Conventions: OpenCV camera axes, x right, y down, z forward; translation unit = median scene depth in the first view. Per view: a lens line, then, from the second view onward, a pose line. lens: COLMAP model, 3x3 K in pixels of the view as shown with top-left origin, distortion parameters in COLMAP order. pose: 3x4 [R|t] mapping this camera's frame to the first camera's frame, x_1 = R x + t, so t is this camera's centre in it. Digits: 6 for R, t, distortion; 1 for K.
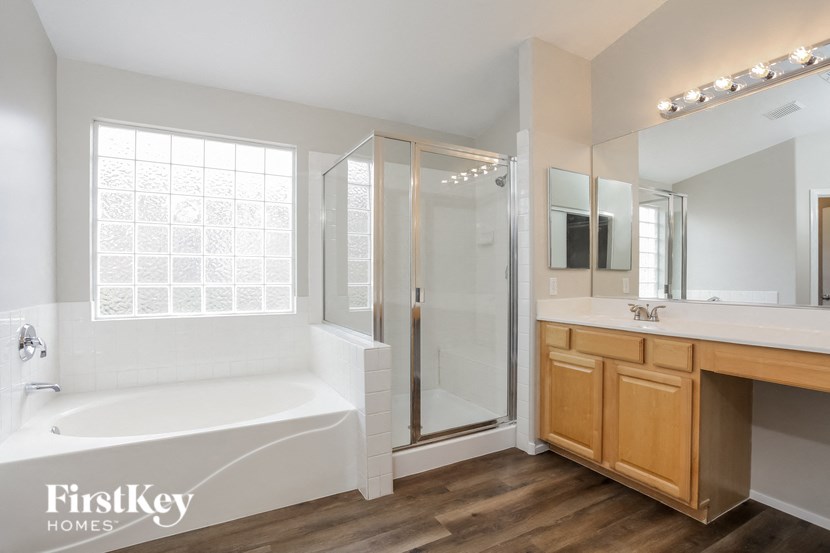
lens RADIAL K [[396.4, 0, 435.1], [0, 396.4, 279.8], [0, 0, 1]] dist [-0.082123, 0.035336]
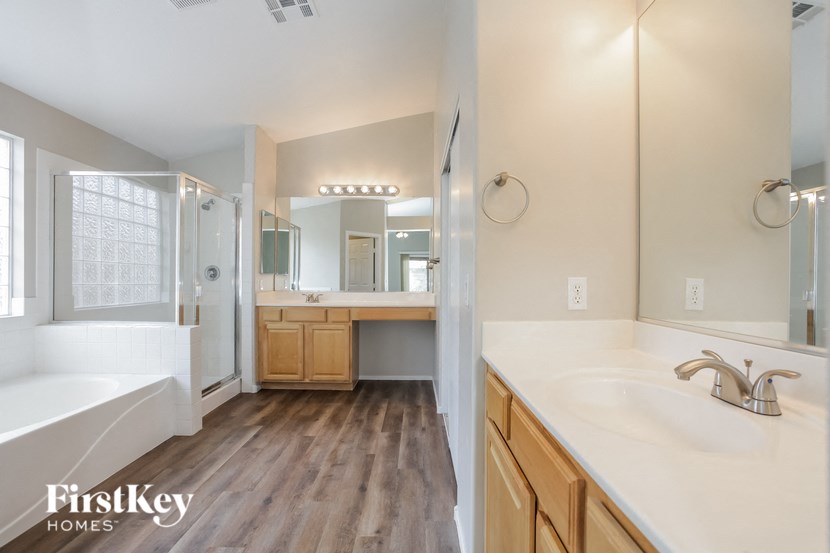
lens RADIAL K [[412.0, 0, 415.0], [0, 412.0, 276.5], [0, 0, 1]] dist [-0.074519, 0.041180]
pose [[0.493623, 0.005275, 0.869660, -1.007715], [-0.003762, 0.999985, -0.003930, -0.013975], [-0.869668, -0.001332, 0.493635, -0.425584]]
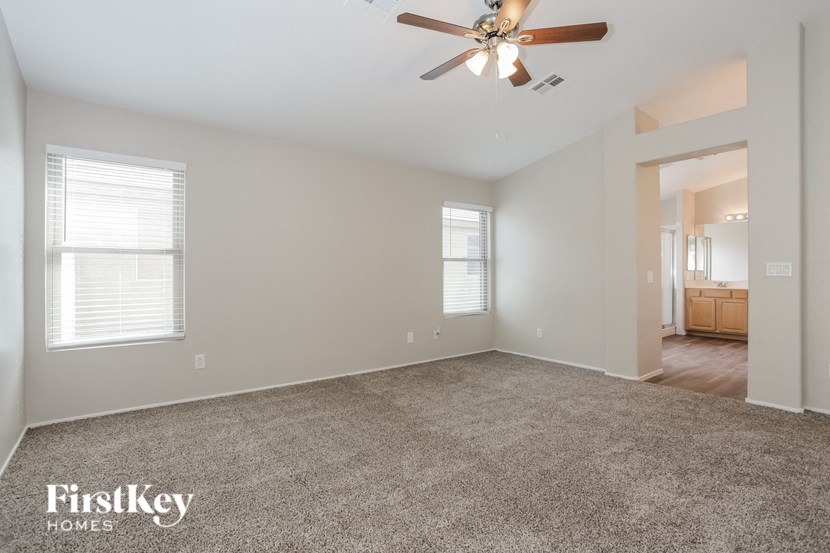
lens RADIAL K [[412.0, 0, 415.0], [0, 412.0, 276.5], [0, 0, 1]] dist [-0.074519, 0.041180]
pose [[0.988809, -0.008191, 0.148960, -2.549740], [0.007320, 0.999953, 0.006392, -0.018527], [-0.149006, -0.005230, 0.988823, -1.930437]]
